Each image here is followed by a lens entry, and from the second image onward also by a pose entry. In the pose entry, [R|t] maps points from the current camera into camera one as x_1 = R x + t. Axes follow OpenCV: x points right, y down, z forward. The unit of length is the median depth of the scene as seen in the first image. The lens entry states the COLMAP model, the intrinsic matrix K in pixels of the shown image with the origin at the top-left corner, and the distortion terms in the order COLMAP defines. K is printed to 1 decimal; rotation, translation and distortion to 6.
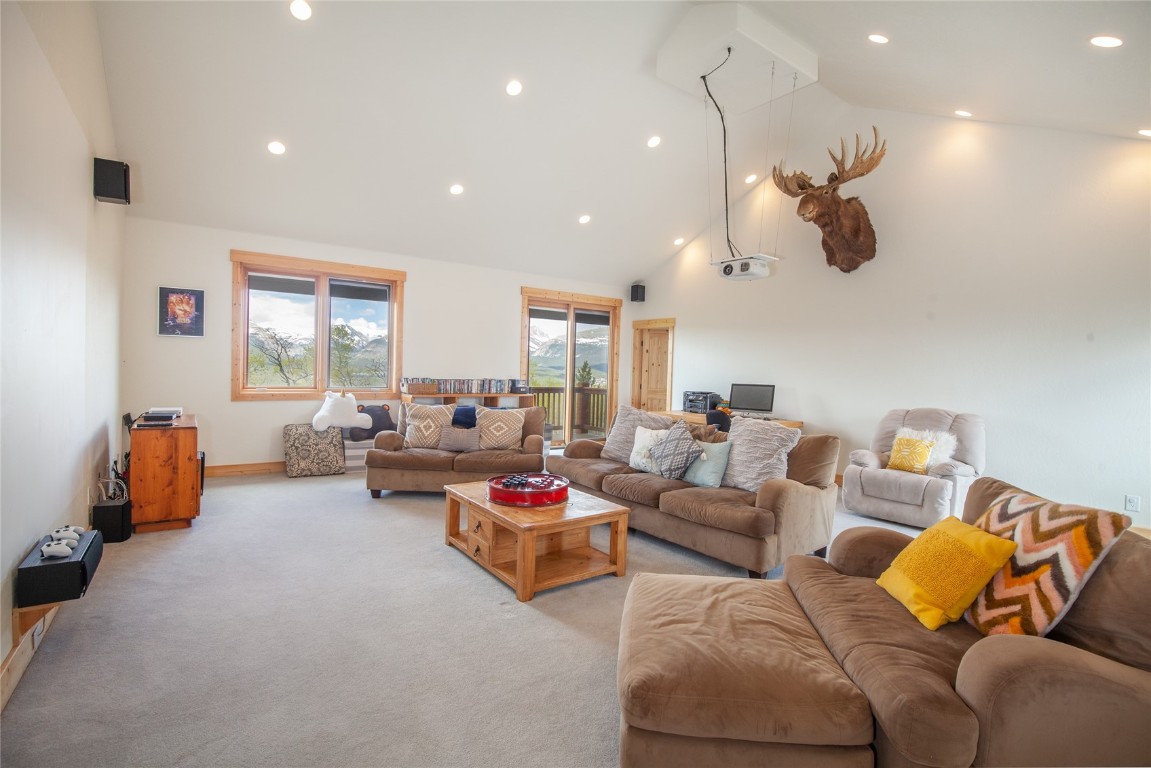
lens RADIAL K [[535.1, 0, 577.4], [0, 535.1, 377.5], [0, 0, 1]] dist [-0.013873, 0.000810]
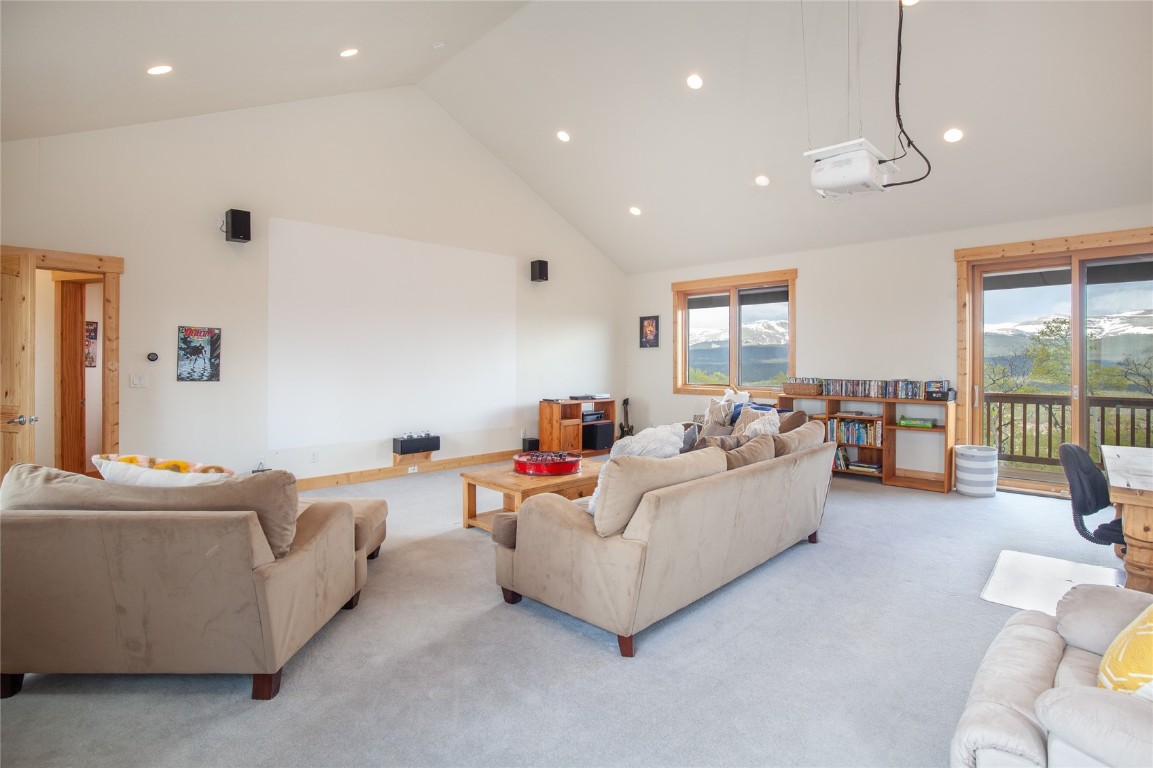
lens RADIAL K [[536.0, 0, 578.4], [0, 536.0, 377.5], [0, 0, 1]] dist [-0.013873, 0.000810]
pose [[0.189335, -0.004068, -0.981904, 0.611497], [-0.018878, 0.999792, -0.007782, 0.016797], [0.981731, 0.020010, 0.189218, 0.473971]]
